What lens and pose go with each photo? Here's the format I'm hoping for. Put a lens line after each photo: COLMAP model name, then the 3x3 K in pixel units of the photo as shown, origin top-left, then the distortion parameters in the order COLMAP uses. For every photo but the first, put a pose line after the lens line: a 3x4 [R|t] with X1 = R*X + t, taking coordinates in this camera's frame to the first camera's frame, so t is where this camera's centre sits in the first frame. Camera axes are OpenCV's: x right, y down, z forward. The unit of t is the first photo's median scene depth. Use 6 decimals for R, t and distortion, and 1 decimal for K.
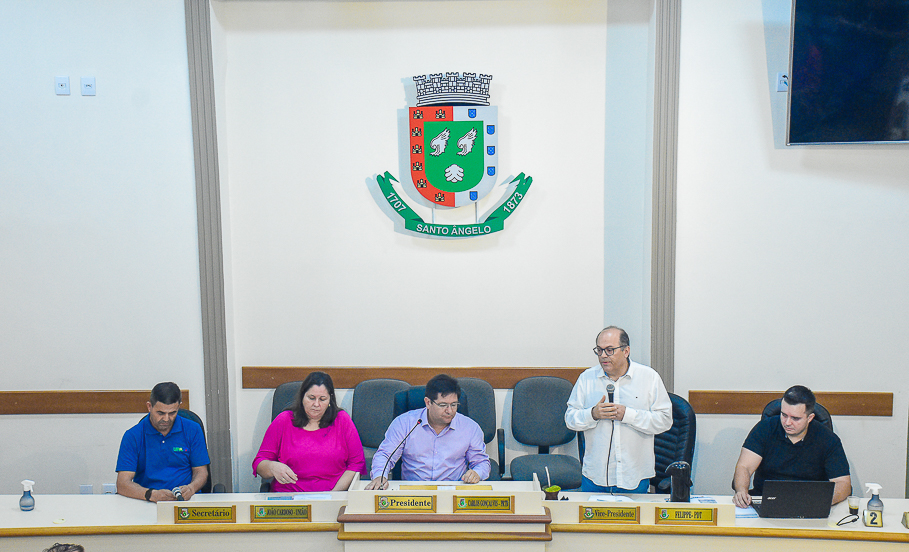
lens RADIAL K [[1528.4, 0, 438.8], [0, 1528.4, 229.9], [0, 0, 1]] dist [0.210370, 0.000000]
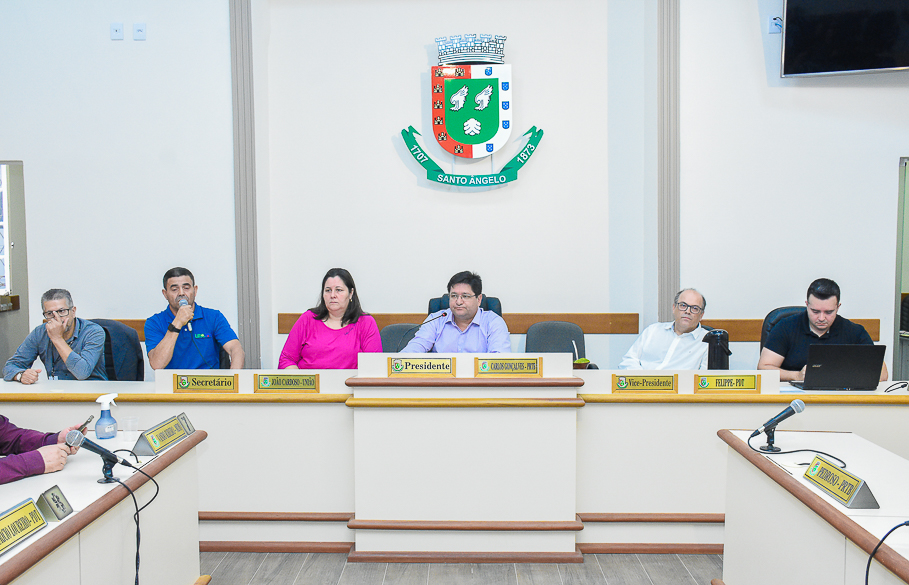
lens RADIAL K [[875.7, 0, 452.7], [0, 875.7, 295.0], [0, 0, 1]] dist [-0.042418, 0.000000]
pose [[0.999992, 0.002306, -0.003321, -0.001480], [-0.002758, 0.989690, -0.143198, 0.174022], [0.002957, 0.143206, 0.989689, 0.402931]]
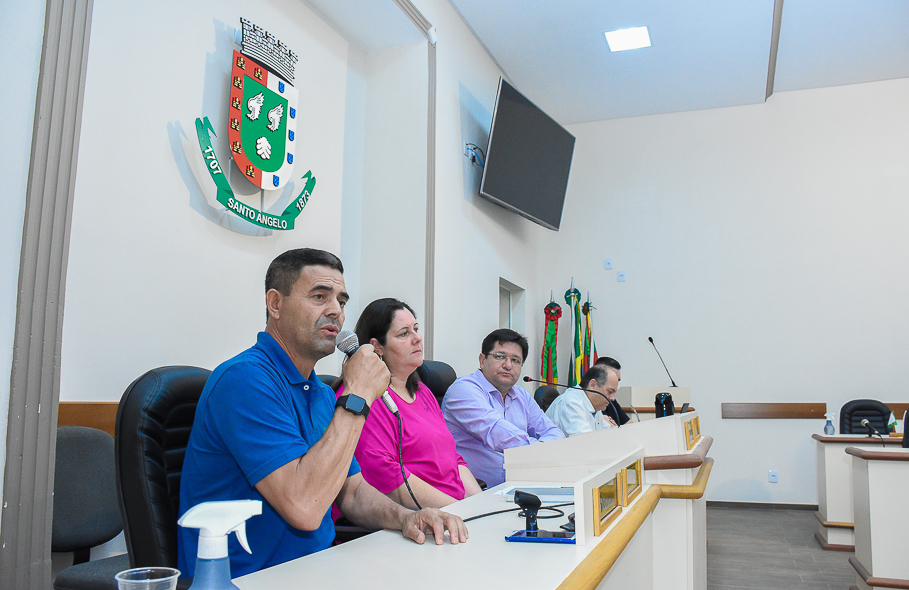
lens RADIAL K [[719.6, 0, 457.5], [0, 719.6, 291.4], [0, 0, 1]] dist [-0.071398, -0.001217]
pose [[0.356895, 0.142577, 0.923200, -0.300033], [0.174442, 0.960727, -0.215810, 0.140087], [-0.917712, 0.238066, 0.318008, 0.810903]]
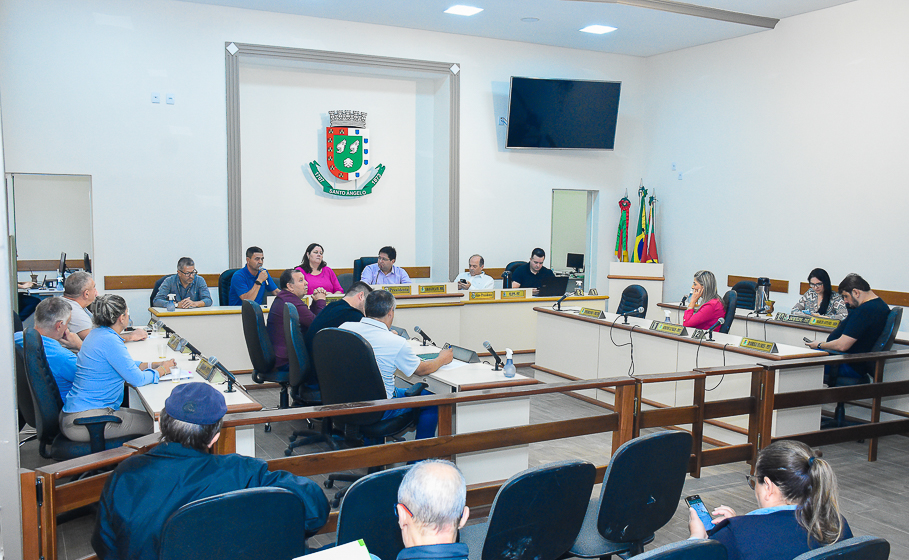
lens RADIAL K [[856.3, 0, 453.7], [0, 856.3, 301.2], [0, 0, 1]] dist [-0.047826, 0.000000]
pose [[0.880497, -0.033759, 0.472848, -0.396448], [0.076685, 0.994467, -0.071796, 0.229125], [-0.467808, 0.099476, 0.878214, 0.000940]]
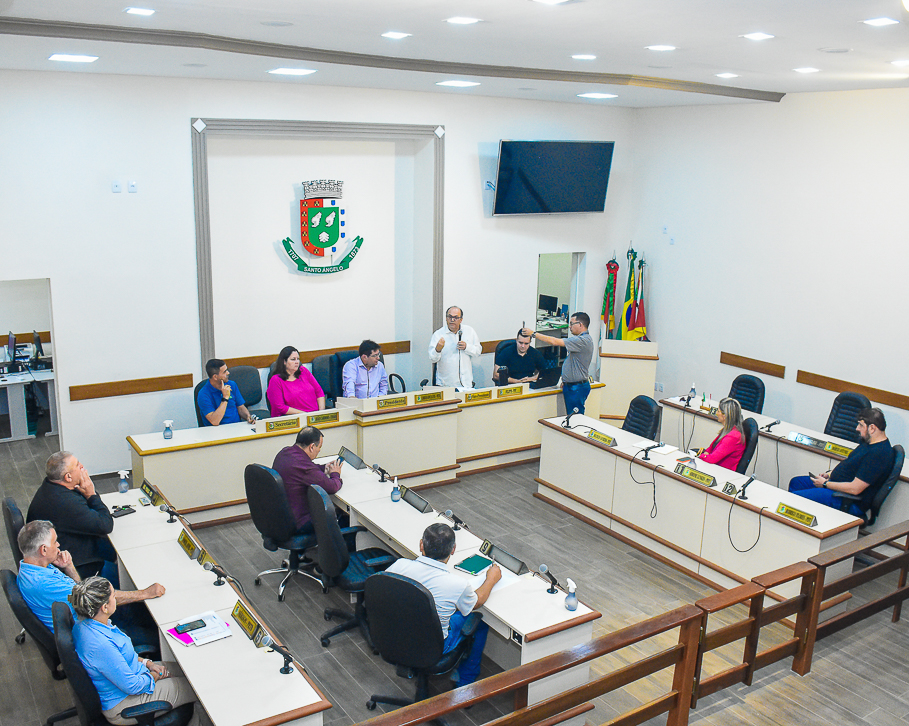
lens RADIAL K [[881.8, 0, 454.8], [0, 881.8, 363.1], [0, 0, 1]] dist [-0.127211, 0.000000]
pose [[0.835439, -0.100937, 0.540235, -0.432066], [0.085179, 0.994893, 0.054161, 0.066932], [-0.542943, 0.000769, 0.839769, 0.065881]]
